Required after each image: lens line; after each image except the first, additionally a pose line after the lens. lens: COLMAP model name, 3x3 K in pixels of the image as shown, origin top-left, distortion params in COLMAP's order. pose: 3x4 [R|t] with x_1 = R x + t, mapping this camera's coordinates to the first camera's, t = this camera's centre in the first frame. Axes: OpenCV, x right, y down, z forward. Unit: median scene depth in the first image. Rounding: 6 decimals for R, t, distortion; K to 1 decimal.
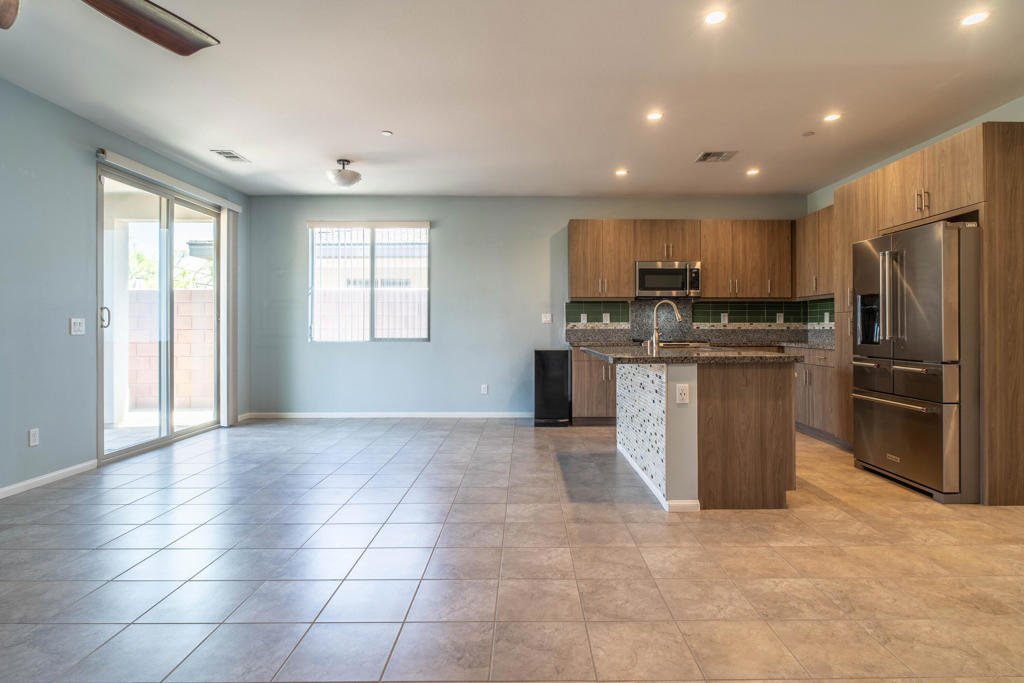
lens RADIAL K [[533.6, 0, 530.6], [0, 533.6, 325.2], [0, 0, 1]] dist [-0.018338, 0.005217]
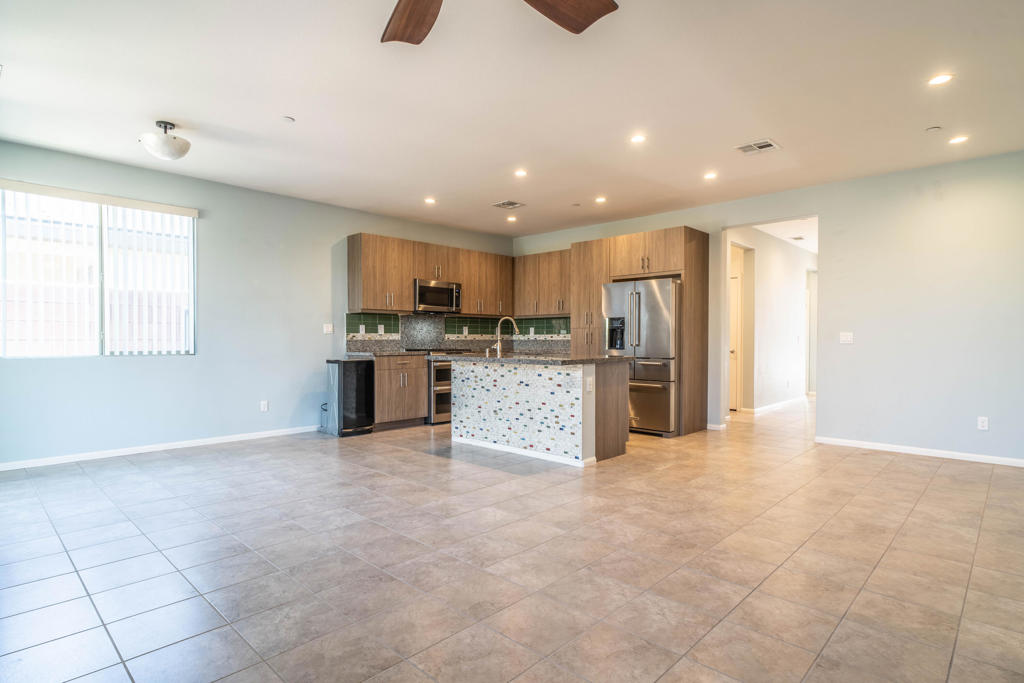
lens RADIAL K [[533.6, 0, 512.8], [0, 533.6, 348.2], [0, 0, 1]] dist [-0.018338, 0.005217]
pose [[0.696592, -0.012264, 0.717362, -0.554800], [-0.004646, 0.999756, 0.021603, 0.000006], [-0.717452, -0.018381, 0.696365, 0.089709]]
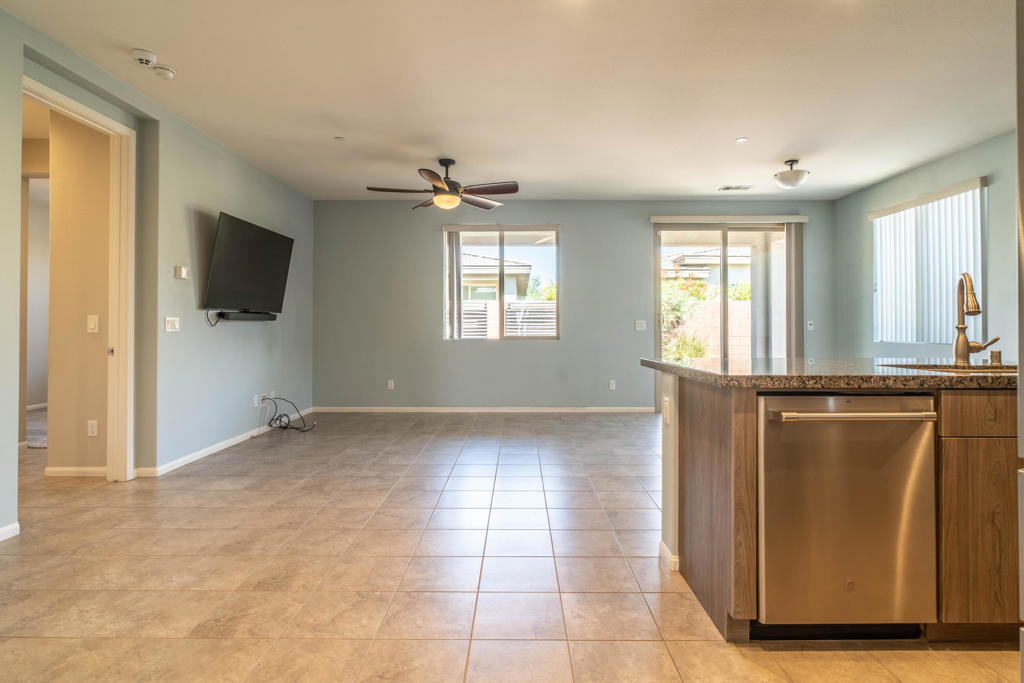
lens RADIAL K [[533.6, 0, 520.0], [0, 533.6, 323.1], [0, 0, 1]] dist [-0.018338, 0.005217]
pose [[-0.008026, -0.005546, -0.999952, 0.664862], [0.004769, 0.999973, -0.005584, 0.001924], [0.999956, -0.004813, -0.008000, 0.491093]]
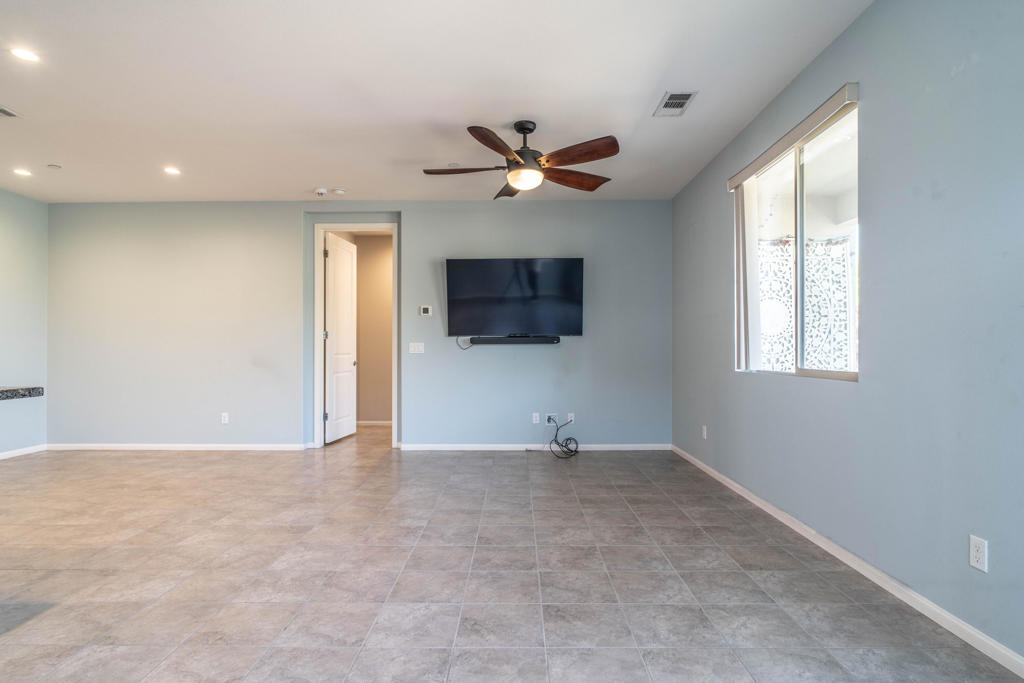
lens RADIAL K [[533.6, 0, 514.1], [0, 533.6, 346.2], [0, 0, 1]] dist [-0.018338, 0.005217]
pose [[-0.999905, 0.001378, 0.013740, -0.340257], [0.001217, 0.999931, -0.011706, 0.006217], [-0.013755, -0.011688, -0.999837, 1.091166]]
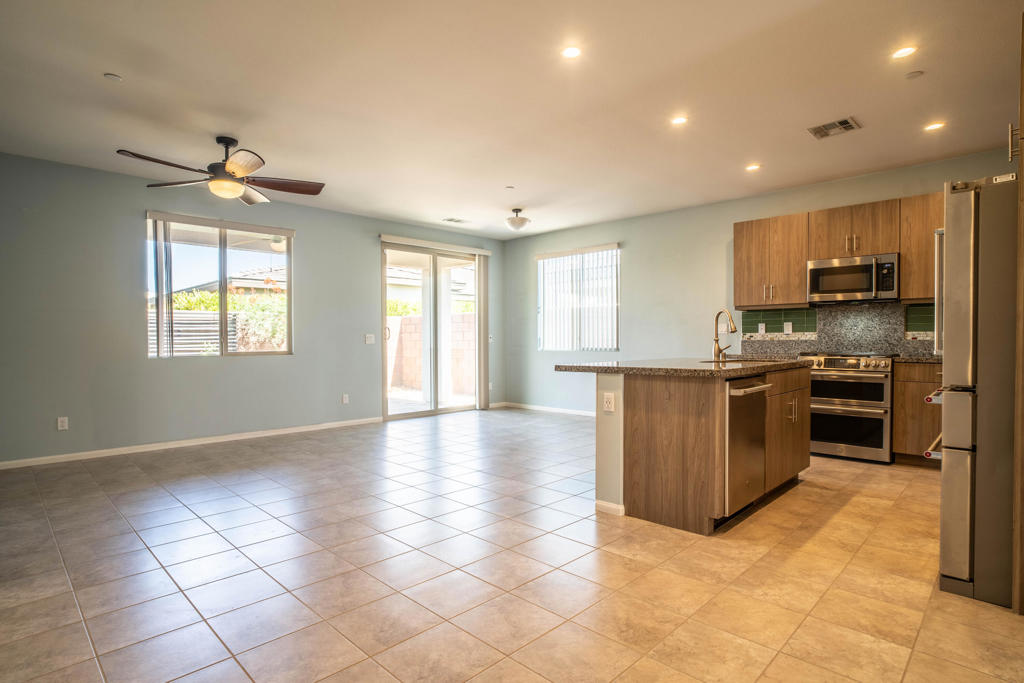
lens RADIAL K [[533.6, 0, 511.6], [0, 533.6, 344.0], [0, 0, 1]] dist [-0.018338, 0.005217]
pose [[0.705893, 0.004390, -0.708305, 0.559038], [0.006700, 0.999895, 0.012875, -0.000836], [0.708287, -0.013834, 0.705789, 0.070848]]
